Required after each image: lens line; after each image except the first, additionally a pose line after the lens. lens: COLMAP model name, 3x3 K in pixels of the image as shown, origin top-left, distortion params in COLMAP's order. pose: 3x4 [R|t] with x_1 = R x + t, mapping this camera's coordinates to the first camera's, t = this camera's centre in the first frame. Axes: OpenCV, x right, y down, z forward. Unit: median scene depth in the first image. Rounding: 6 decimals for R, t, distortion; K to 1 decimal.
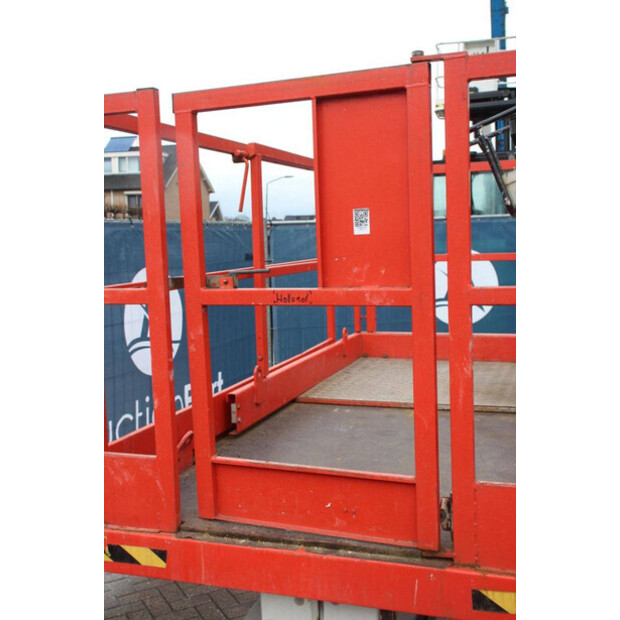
lens RADIAL K [[757.5, 0, 310.0], [0, 757.5, 310.0], [0, 0, 1]] dist [0.002221, 0.027174]
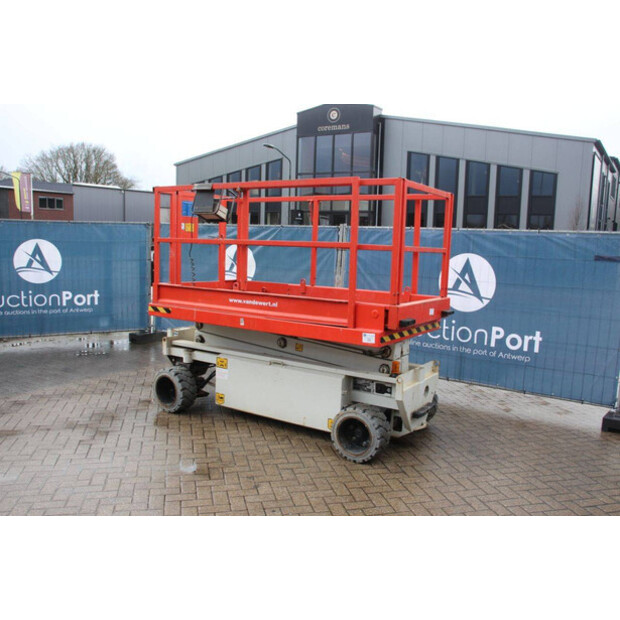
lens RADIAL K [[550.7, 0, 310.0], [0, 550.7, 310.0], [0, 0, 1]] dist [-0.103805, 0.005338]
pose [[-0.233519, 0.131454, -0.963425, 2.409786], [-0.121795, 0.979061, 0.163109, -0.186495], [0.964694, 0.155430, -0.212619, 1.917218]]
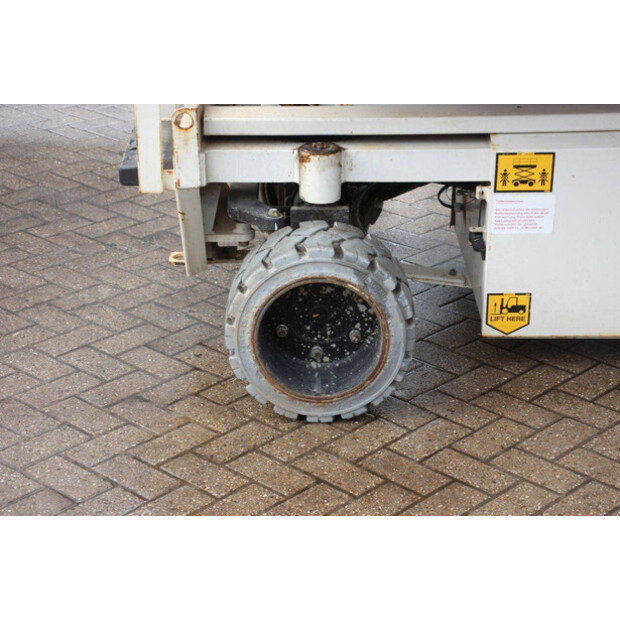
lens RADIAL K [[1451.7, 0, 310.0], [0, 1451.7, 310.0], [0, 0, 1]] dist [0.411220, 0.450200]
pose [[0.336653, 0.408983, -0.848173, 1.552254], [-0.098825, 0.911122, 0.400112, 0.002797], [0.936428, -0.050878, 0.347150, 0.346516]]
